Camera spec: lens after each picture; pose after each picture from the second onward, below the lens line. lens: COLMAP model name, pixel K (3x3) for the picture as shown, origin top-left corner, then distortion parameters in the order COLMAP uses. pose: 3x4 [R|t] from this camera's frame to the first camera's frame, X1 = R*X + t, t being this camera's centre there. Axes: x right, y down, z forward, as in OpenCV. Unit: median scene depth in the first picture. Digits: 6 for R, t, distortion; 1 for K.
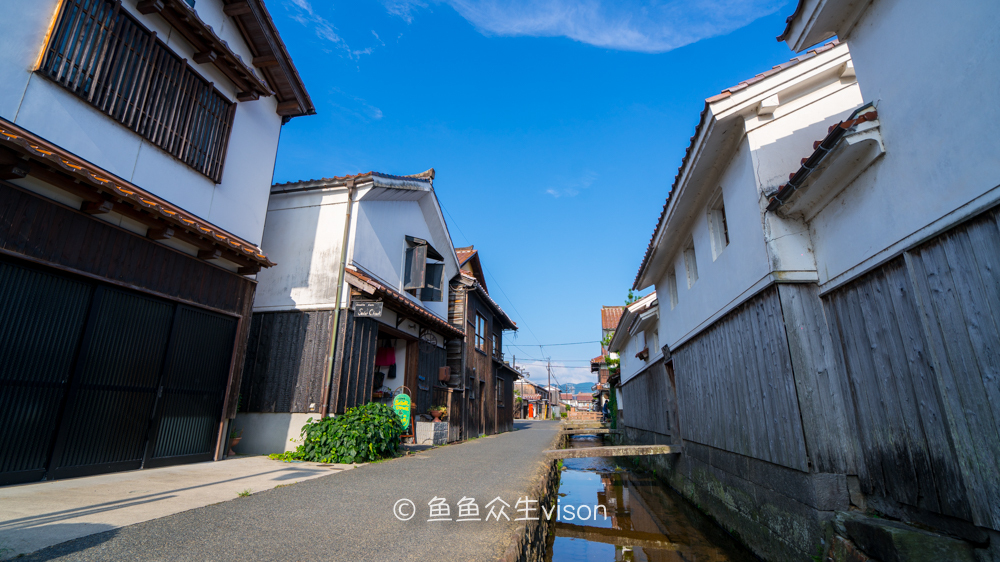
lens RADIAL K [[459.2, 0, 500.0], [0, 459.2, 281.0], [0, 0, 1]] dist [-0.000175, -0.000009]
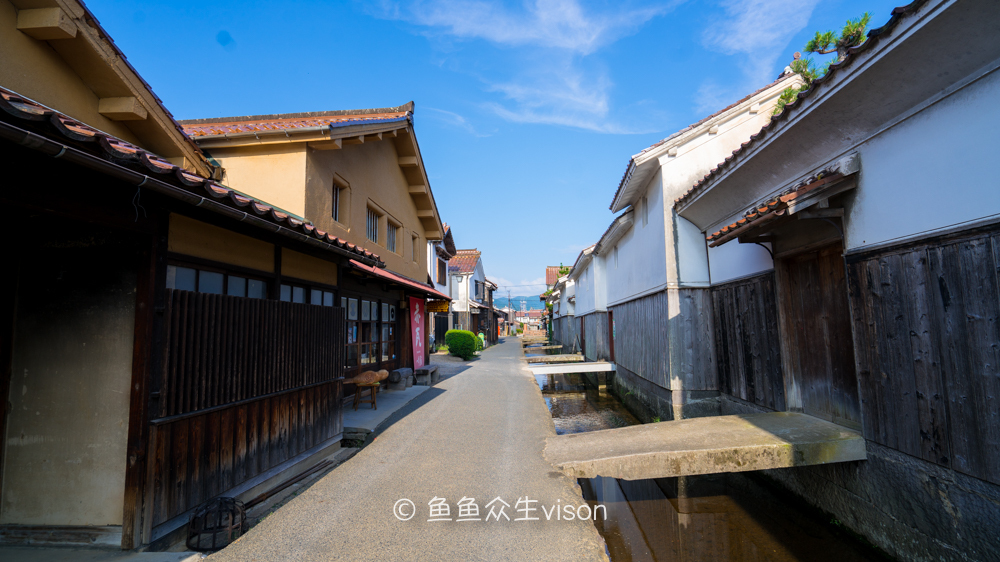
lens RADIAL K [[481.2, 0, 500.0], [0, 481.2, 281.0], [0, 0, 1]] dist [-0.000055, -0.000006]
pose [[0.994694, -0.007047, 0.102634, -0.072255], [-0.011940, 0.983000, 0.183219, -0.132397], [-0.102180, -0.183472, 0.977700, -0.409534]]
